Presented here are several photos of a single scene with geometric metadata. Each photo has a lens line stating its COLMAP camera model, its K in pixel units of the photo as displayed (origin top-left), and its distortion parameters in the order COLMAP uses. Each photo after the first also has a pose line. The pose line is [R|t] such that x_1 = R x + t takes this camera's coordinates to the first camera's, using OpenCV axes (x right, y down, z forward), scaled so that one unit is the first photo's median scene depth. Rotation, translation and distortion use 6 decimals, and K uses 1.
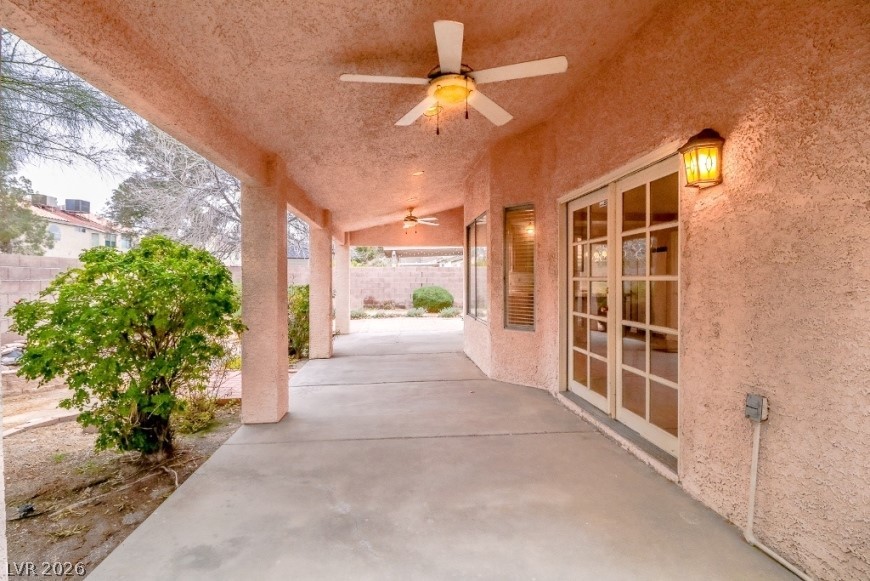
lens RADIAL K [[404.0, 0, 432.4], [0, 404.0, 283.3], [0, 0, 1]] dist [-0.000200, -0.009406]
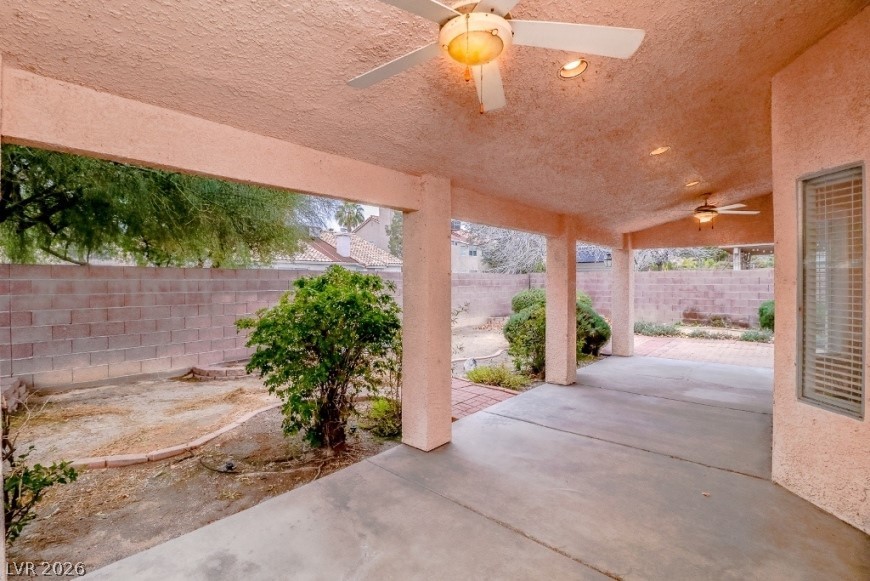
lens RADIAL K [[404.0, 0, 432.4], [0, 404.0, 283.3], [0, 0, 1]] dist [-0.000200, -0.009406]
pose [[0.668062, 0.007122, -0.744071, 0.328361], [-0.005736, 0.999974, 0.004421, -0.060422], [0.744083, 0.001315, 0.668086, 0.349275]]
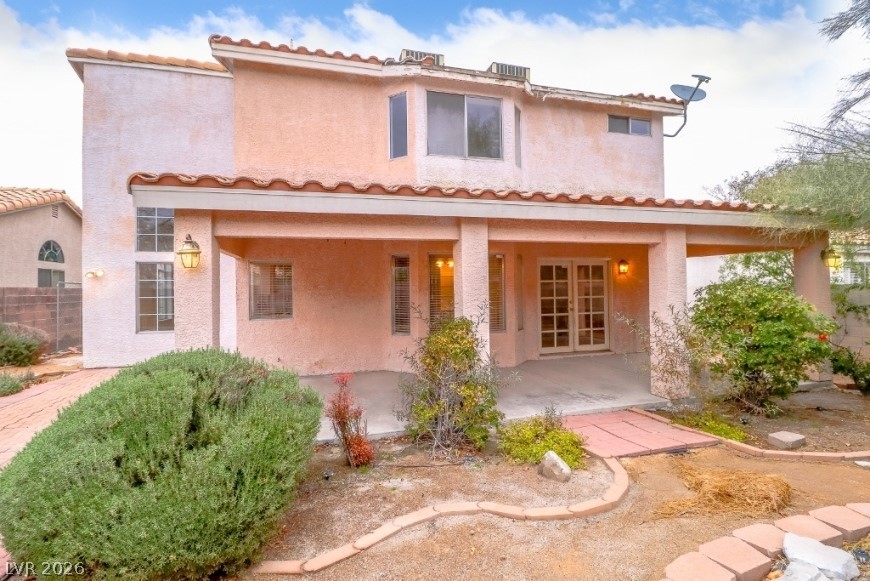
lens RADIAL K [[404.0, 0, 432.4], [0, 404.0, 283.3], [0, 0, 1]] dist [-0.000200, -0.009406]
pose [[-0.189878, 0.009150, 0.981765, -1.550606], [0.019381, 0.999797, -0.005569, -0.082757], [-0.981616, 0.017970, -0.190016, 1.934795]]
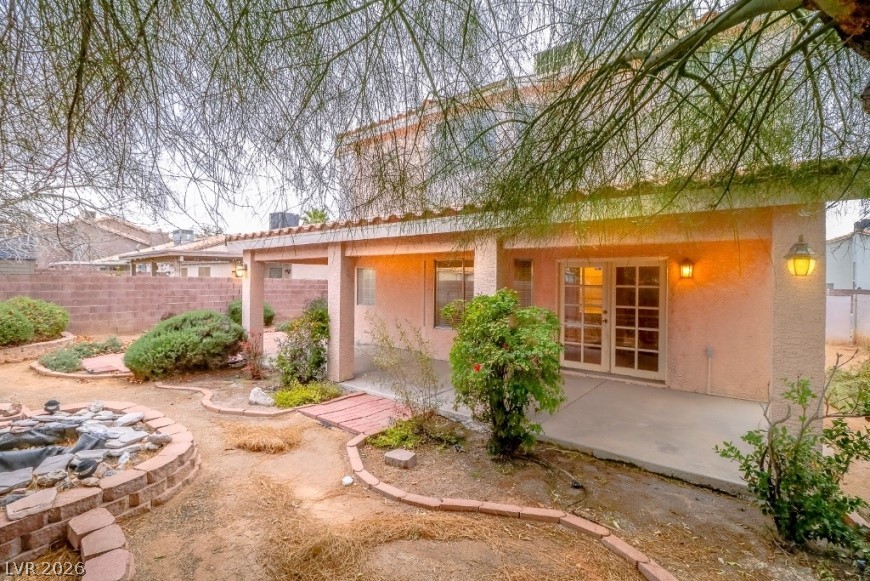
lens RADIAL K [[404.0, 0, 432.4], [0, 404.0, 283.3], [0, 0, 1]] dist [-0.000200, -0.009406]
pose [[0.682737, 0.006521, 0.730635, -1.396974], [-0.005649, 0.999977, -0.003646, -0.097388], [-0.730642, -0.001638, 0.682759, 0.195491]]
